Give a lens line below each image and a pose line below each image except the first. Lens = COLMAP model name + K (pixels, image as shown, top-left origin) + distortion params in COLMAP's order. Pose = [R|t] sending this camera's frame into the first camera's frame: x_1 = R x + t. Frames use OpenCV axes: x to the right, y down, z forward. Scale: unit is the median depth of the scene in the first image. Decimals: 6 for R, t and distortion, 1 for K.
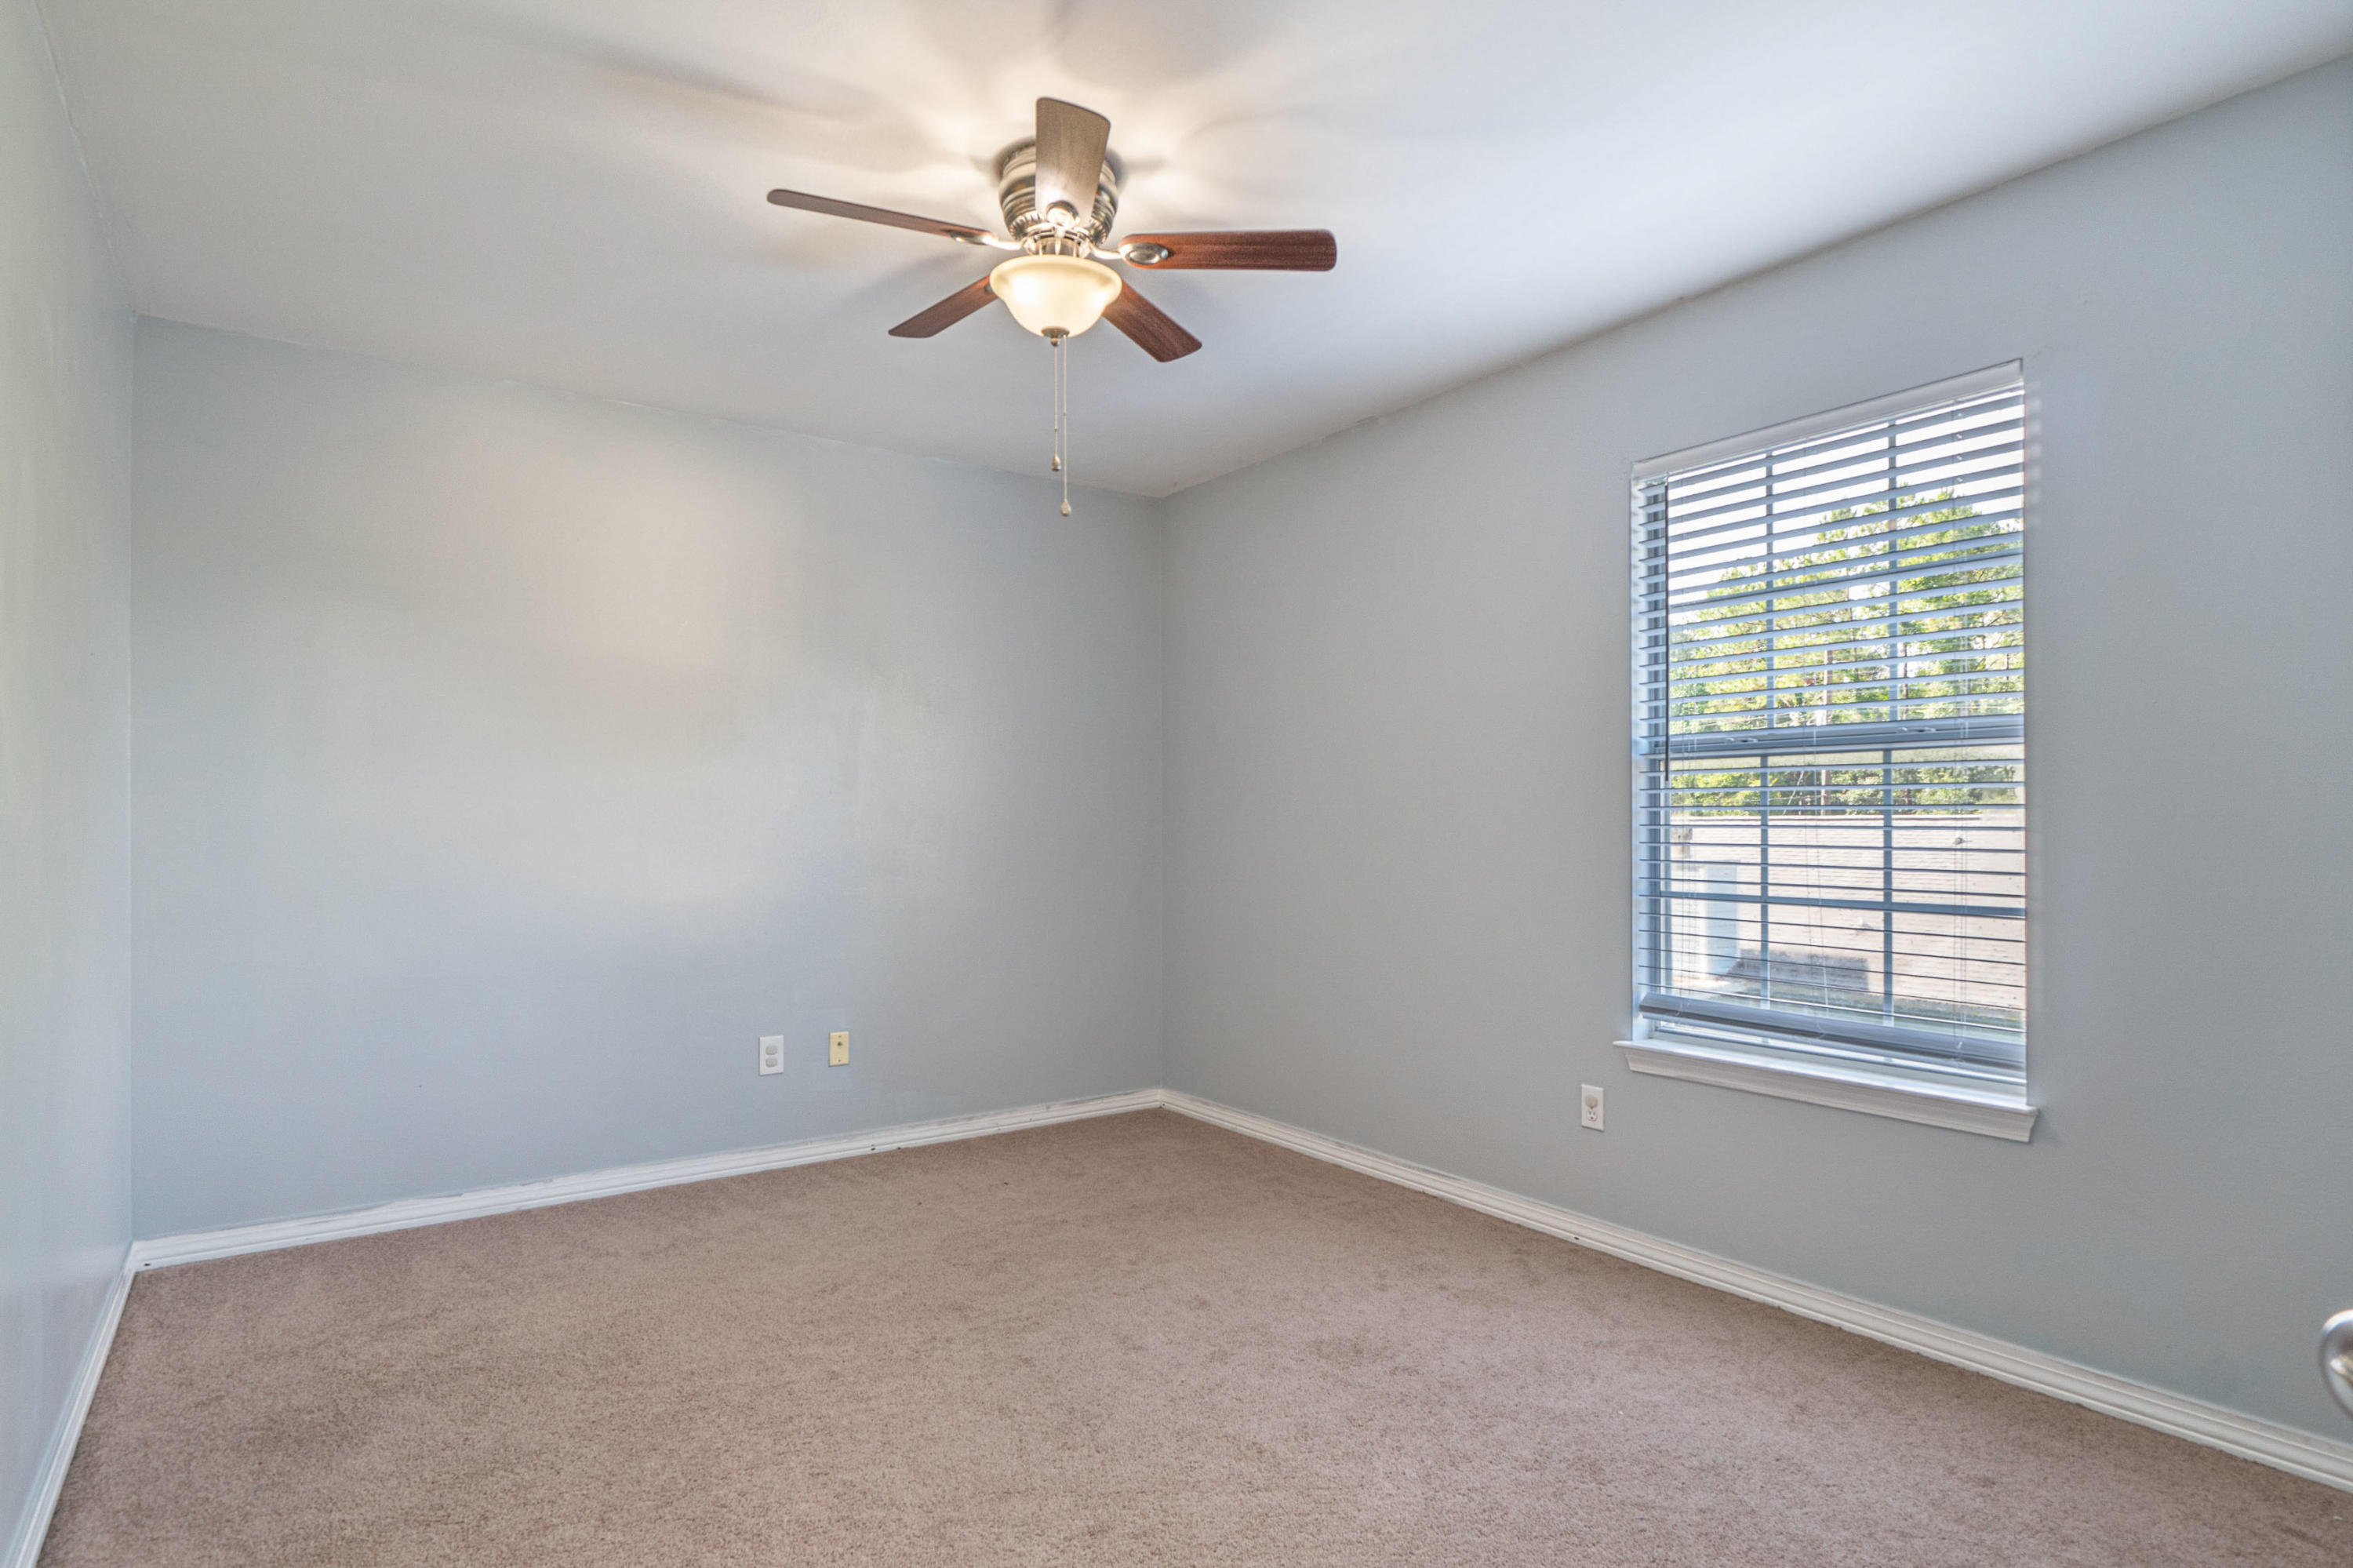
lens RADIAL K [[1253.1, 0, 1179.3], [0, 1253.1, 801.3], [0, 0, 1]] dist [-0.007240, -0.000958]
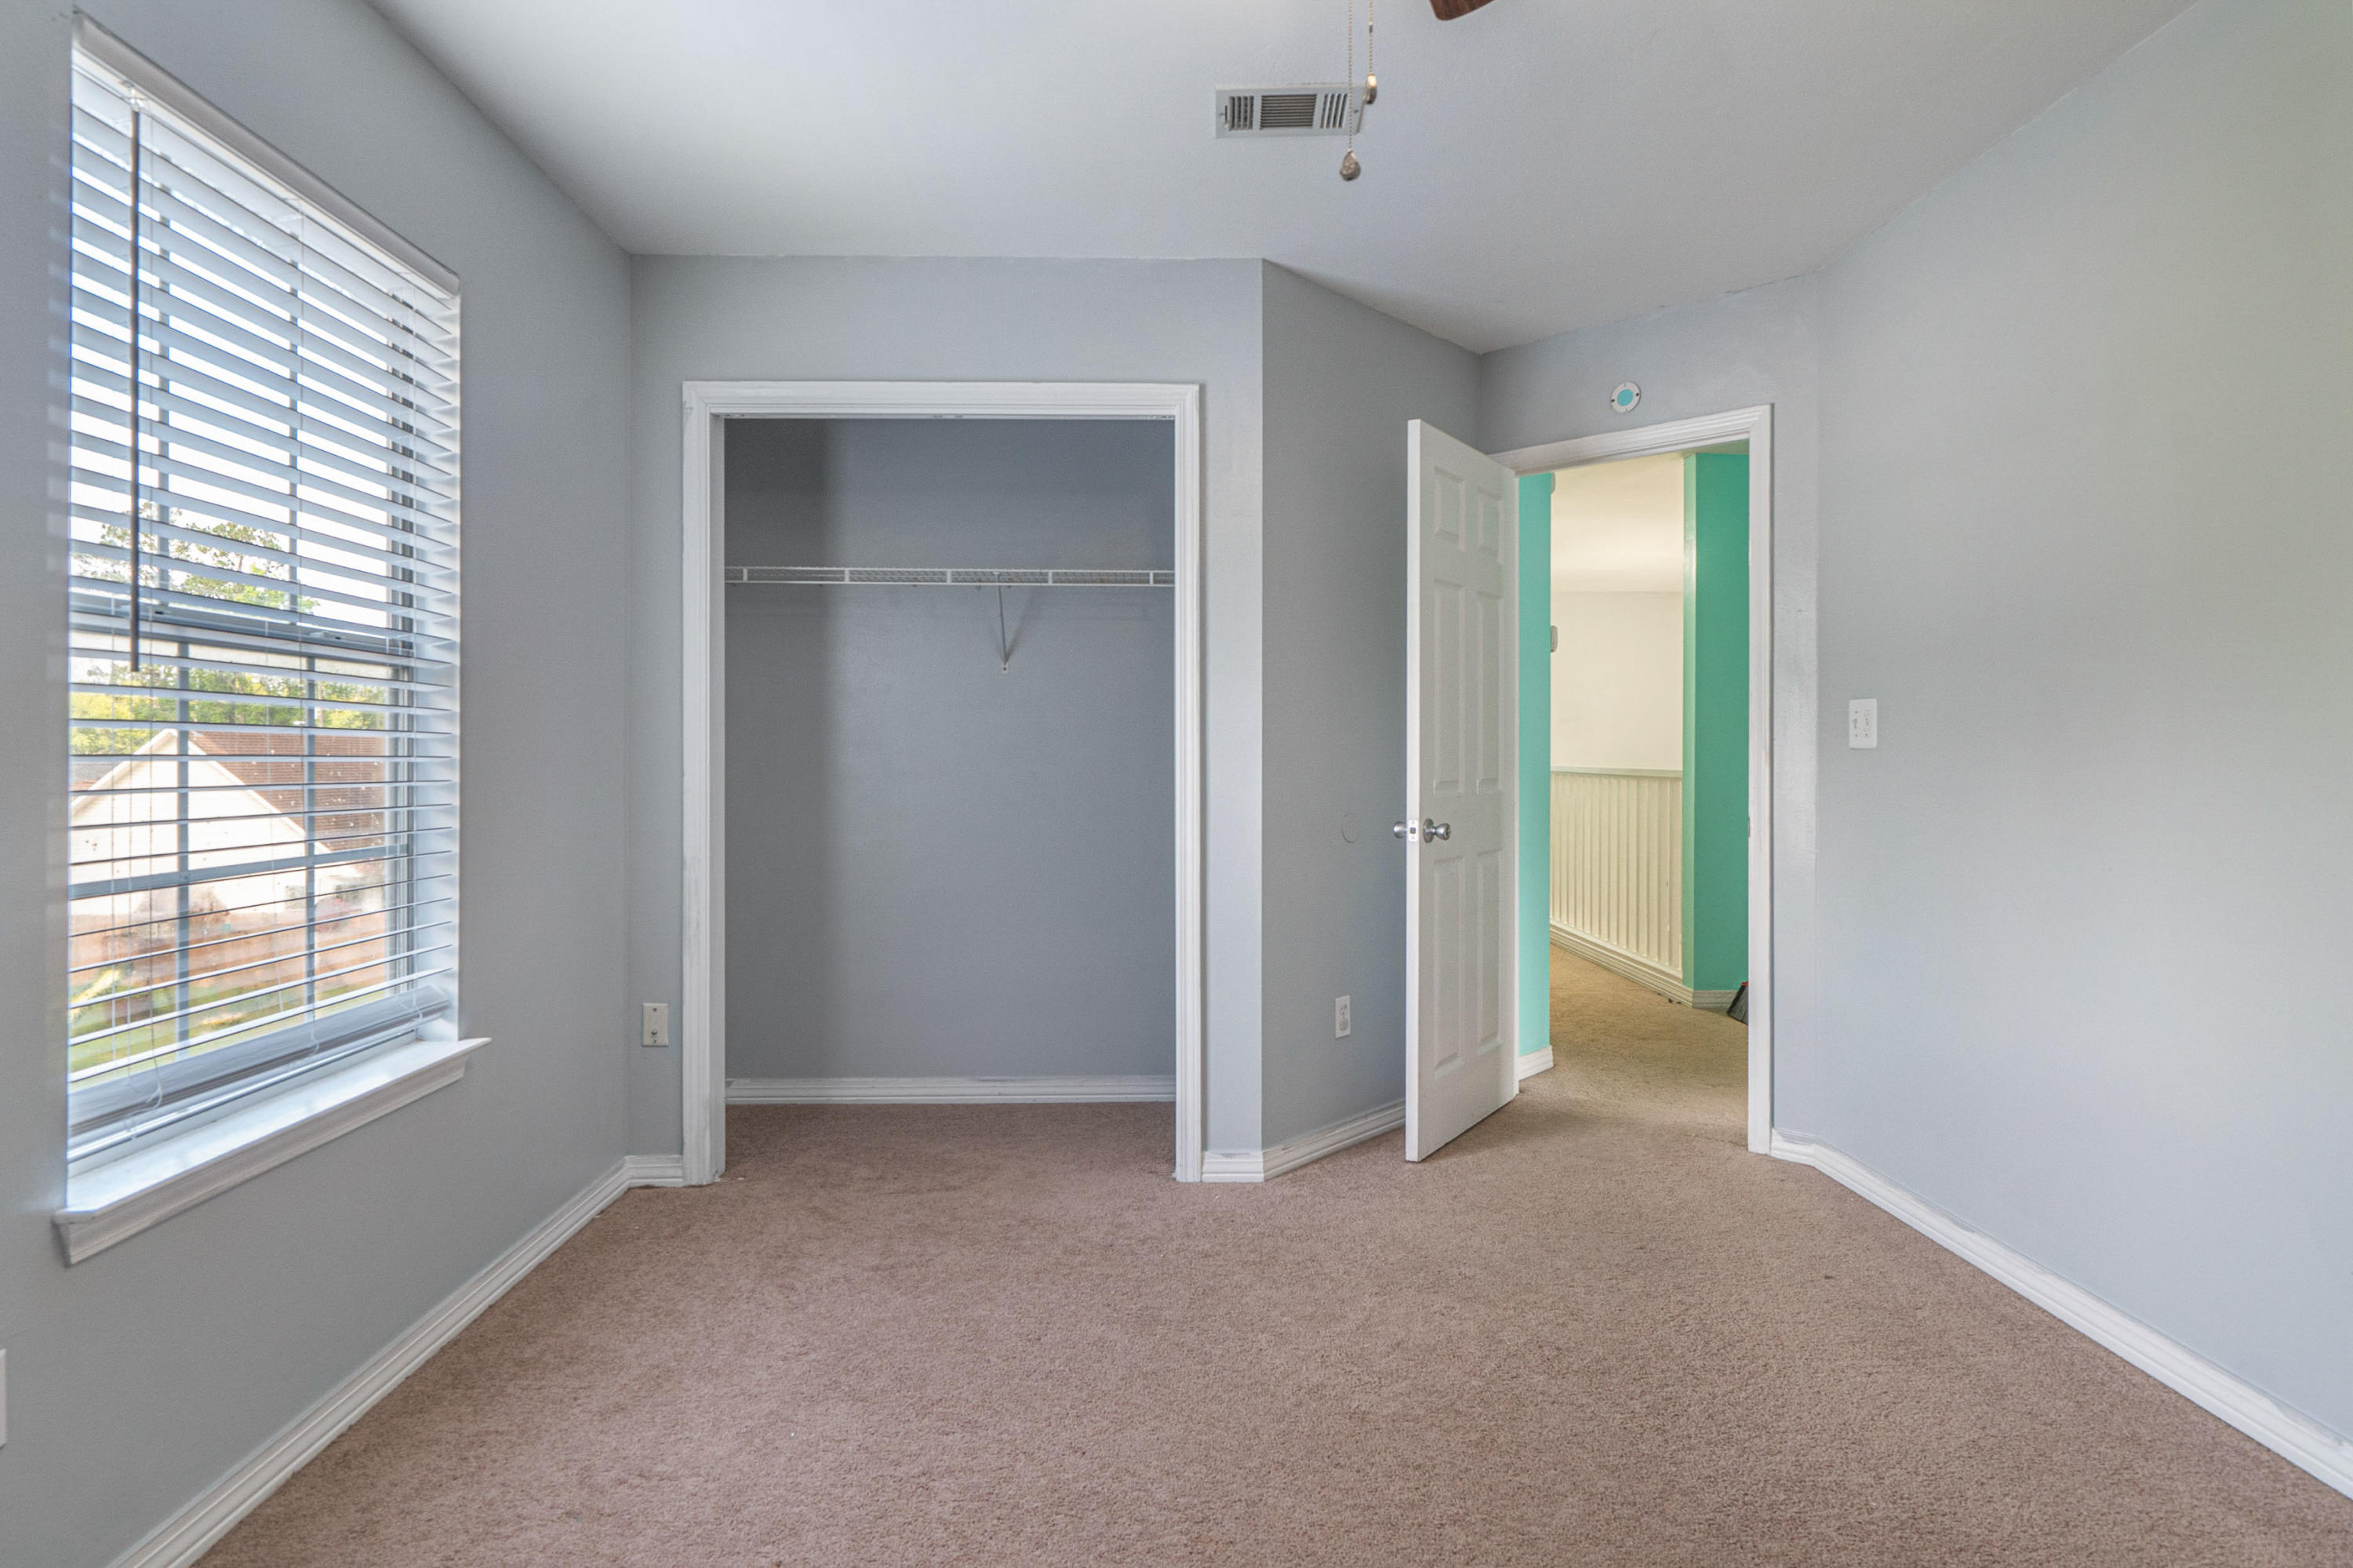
lens RADIAL K [[1253.1, 0, 1167.8], [0, 1253.1, 767.6], [0, 0, 1]] dist [-0.007240, -0.000958]
pose [[-0.819335, 0.002451, 0.573310, -0.279505], [0.000547, 0.999994, -0.003492, 0.027376], [-0.573315, -0.002547, -0.819331, 1.245646]]
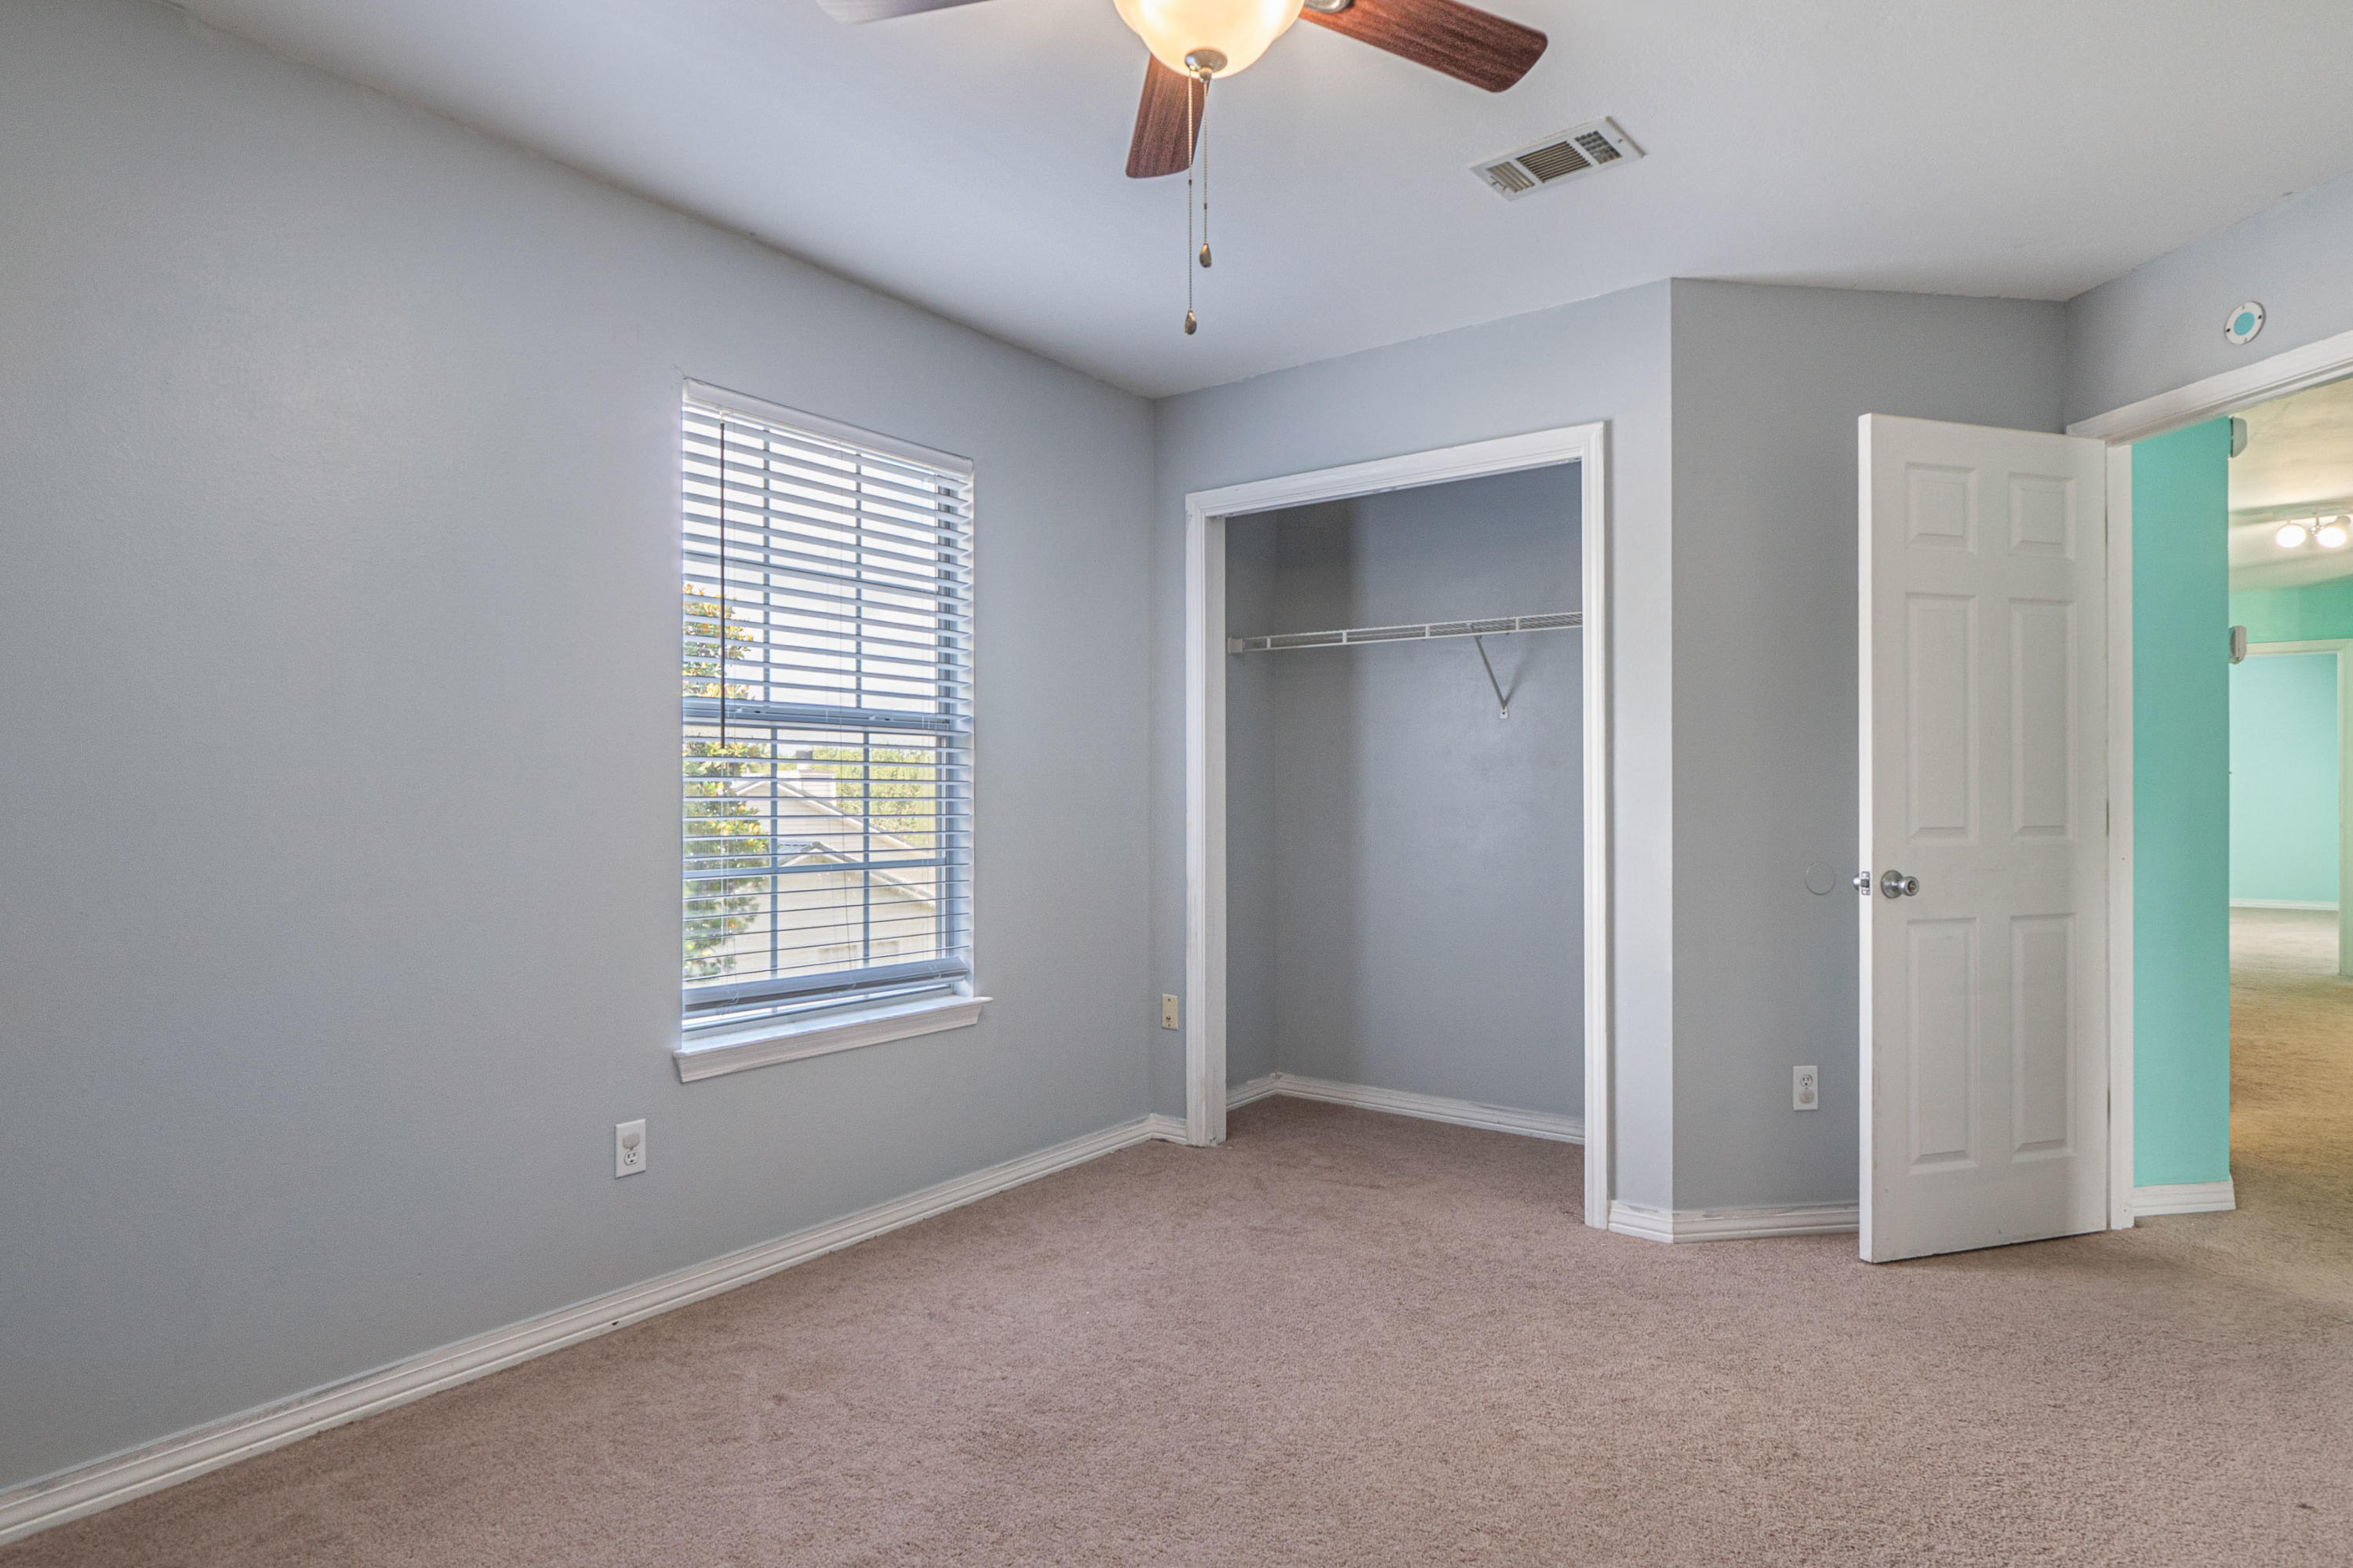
lens RADIAL K [[1253.1, 0, 1137.4], [0, 1253.1, 811.6], [0, 0, 1]] dist [-0.007240, -0.000958]
pose [[-0.286638, -0.004505, 0.958029, -0.594188], [-0.008367, 0.999963, 0.002198, 0.026254], [-0.958003, -0.007386, -0.286665, 1.027667]]
